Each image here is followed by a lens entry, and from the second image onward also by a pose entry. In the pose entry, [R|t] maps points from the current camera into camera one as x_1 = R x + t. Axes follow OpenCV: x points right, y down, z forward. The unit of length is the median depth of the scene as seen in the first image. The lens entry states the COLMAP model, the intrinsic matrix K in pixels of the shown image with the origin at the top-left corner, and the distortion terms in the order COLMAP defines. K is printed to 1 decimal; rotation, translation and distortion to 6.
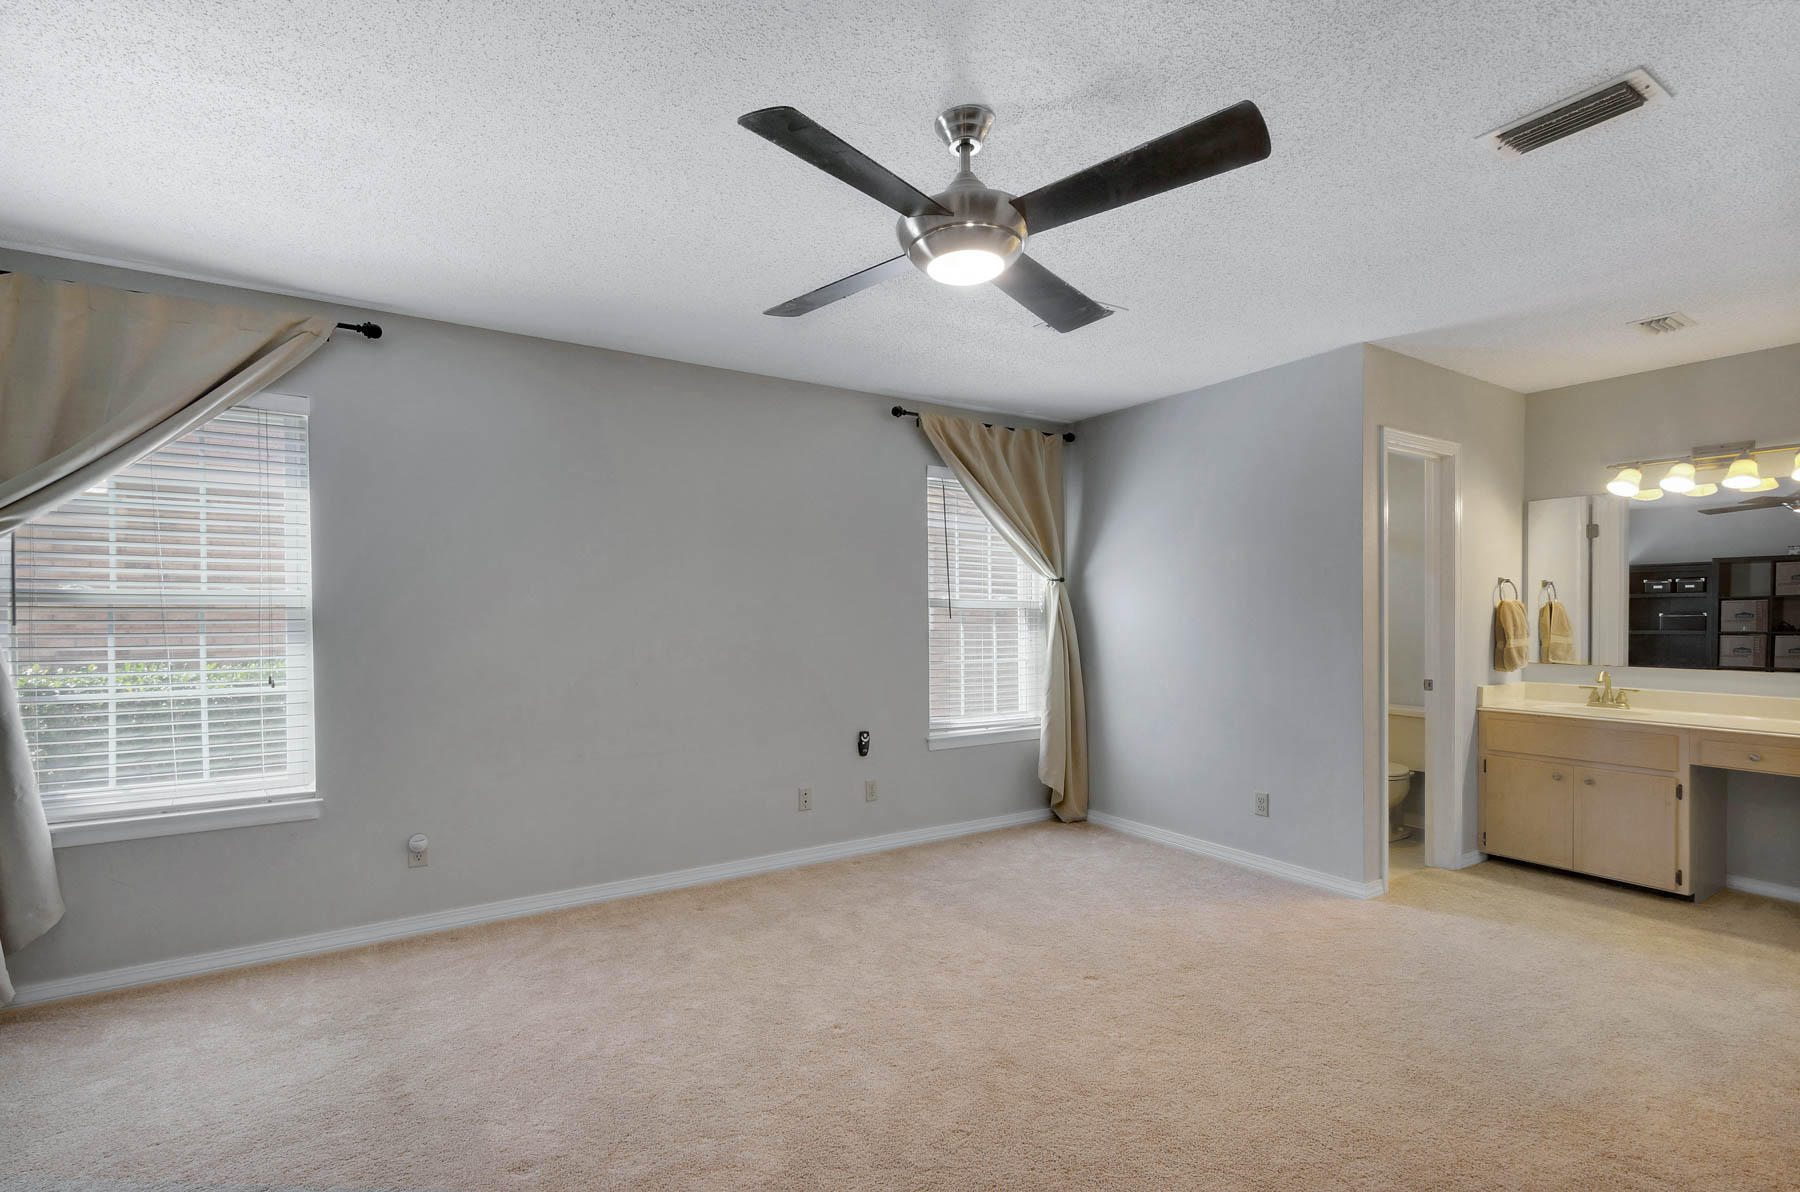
lens RADIAL K [[765.0, 0, 899.2], [0, 765.0, 617.5], [0, 0, 1]] dist [0.008436, 0.000375]
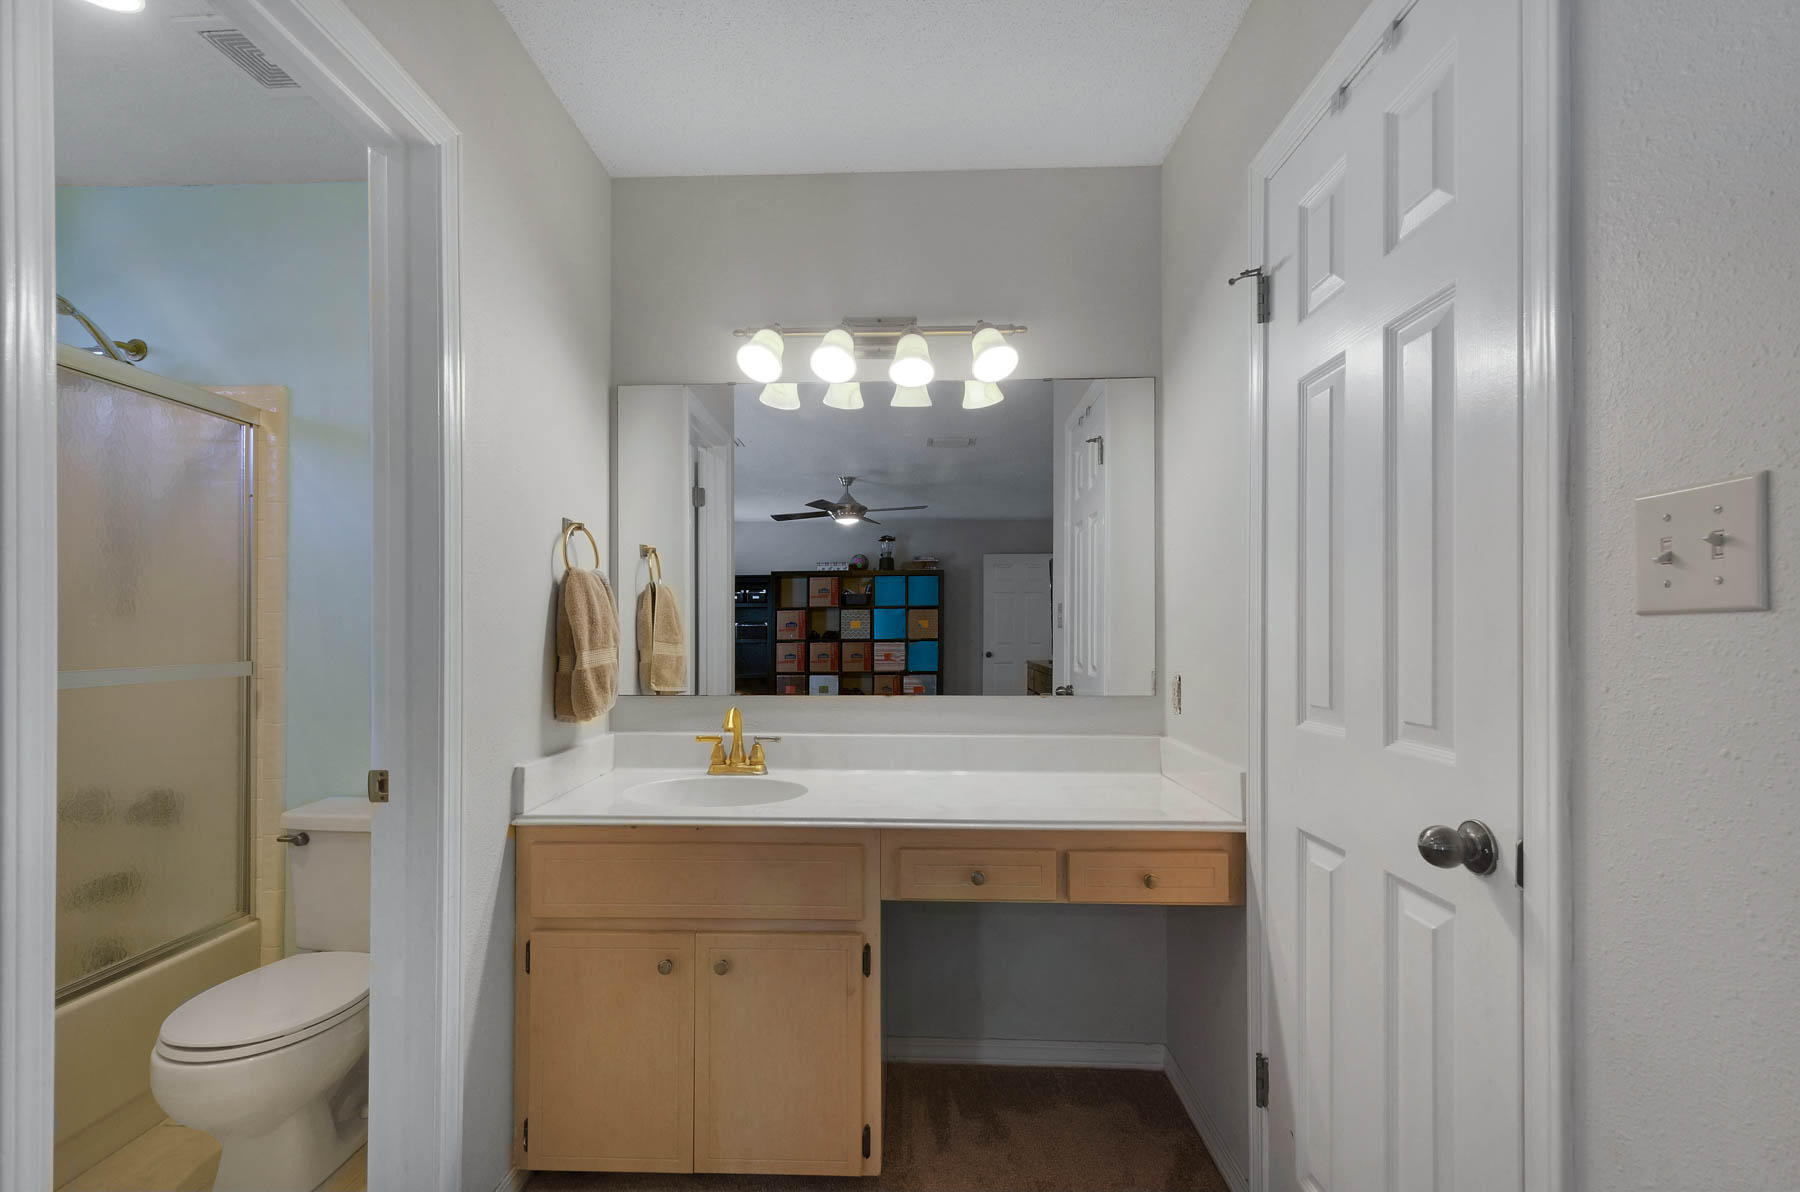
lens RADIAL K [[765.0, 0, 899.2], [0, 765.0, 617.5], [0, 0, 1]] dist [0.008436, 0.000375]
pose [[0.526555, 0.011908, 0.850058, 0.499945], [0.008224, 0.999784, -0.019100, 0.018154], [-0.850102, 0.017048, 0.526343, 0.593523]]
